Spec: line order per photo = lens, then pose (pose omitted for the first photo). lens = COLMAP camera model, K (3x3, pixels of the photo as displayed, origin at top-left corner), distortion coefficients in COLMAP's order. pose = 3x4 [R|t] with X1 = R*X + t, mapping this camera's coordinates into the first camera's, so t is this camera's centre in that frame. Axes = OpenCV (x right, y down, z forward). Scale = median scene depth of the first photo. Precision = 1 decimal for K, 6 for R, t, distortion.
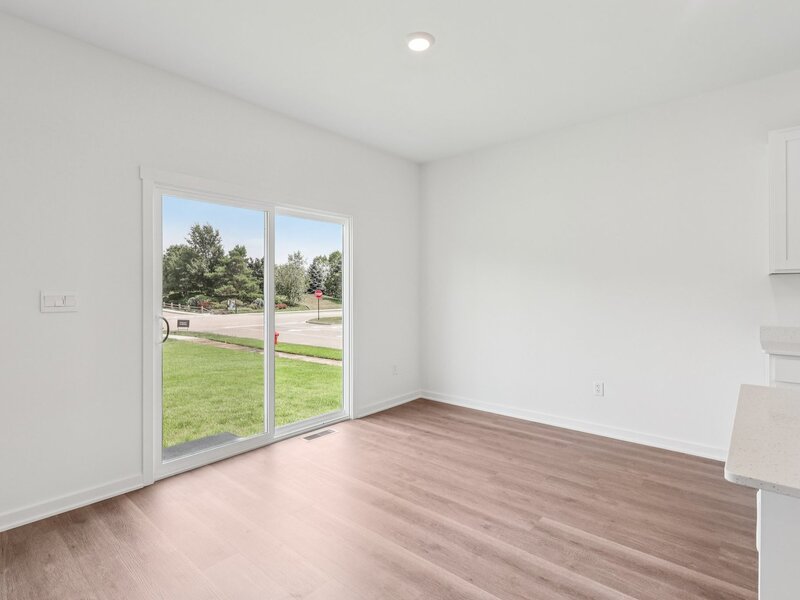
lens RADIAL K [[413.4, 0, 401.8], [0, 413.4, 298.7], [0, 0, 1]] dist [-0.004638, -0.001041]
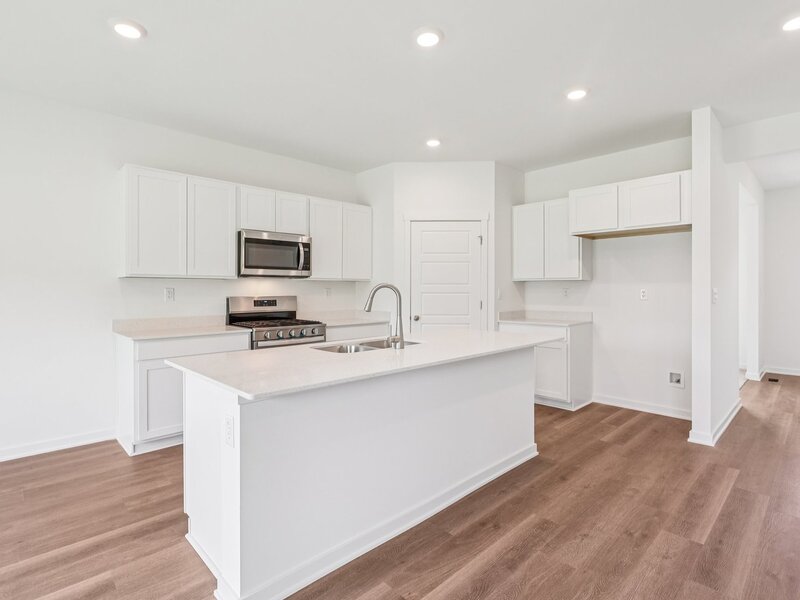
lens RADIAL K [[413.4, 0, 393.4], [0, 413.4, 294.7], [0, 0, 1]] dist [-0.004638, -0.001041]
pose [[0.099849, -0.010068, 0.994952, -0.280041], [0.018492, 0.999795, 0.008262, -0.002500], [-0.994831, 0.017574, 0.100015, 0.064627]]
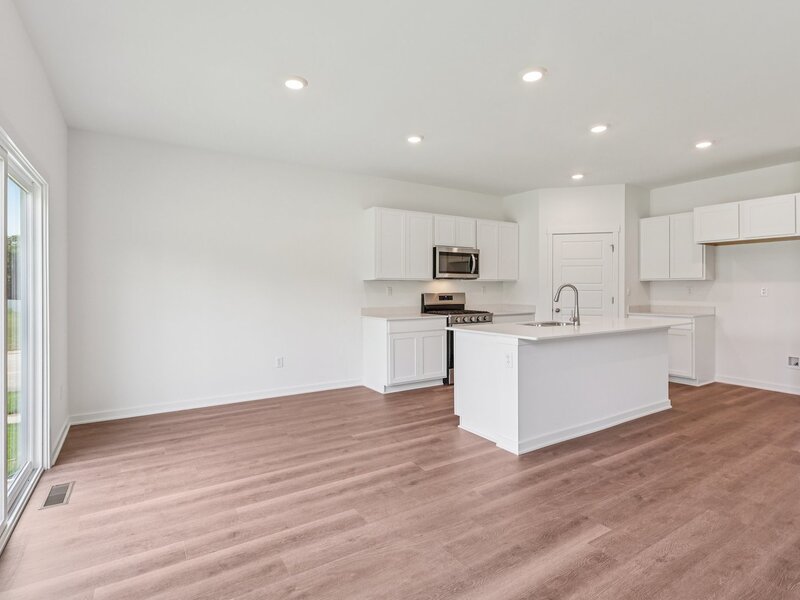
lens RADIAL K [[413.4, 0, 392.3], [0, 413.4, 292.4], [0, 0, 1]] dist [-0.004638, -0.001041]
pose [[0.303067, -0.007890, 0.952937, -0.996178], [0.018609, 0.999824, 0.002360, -0.005922], [-0.952787, 0.017018, 0.303161, 0.347366]]
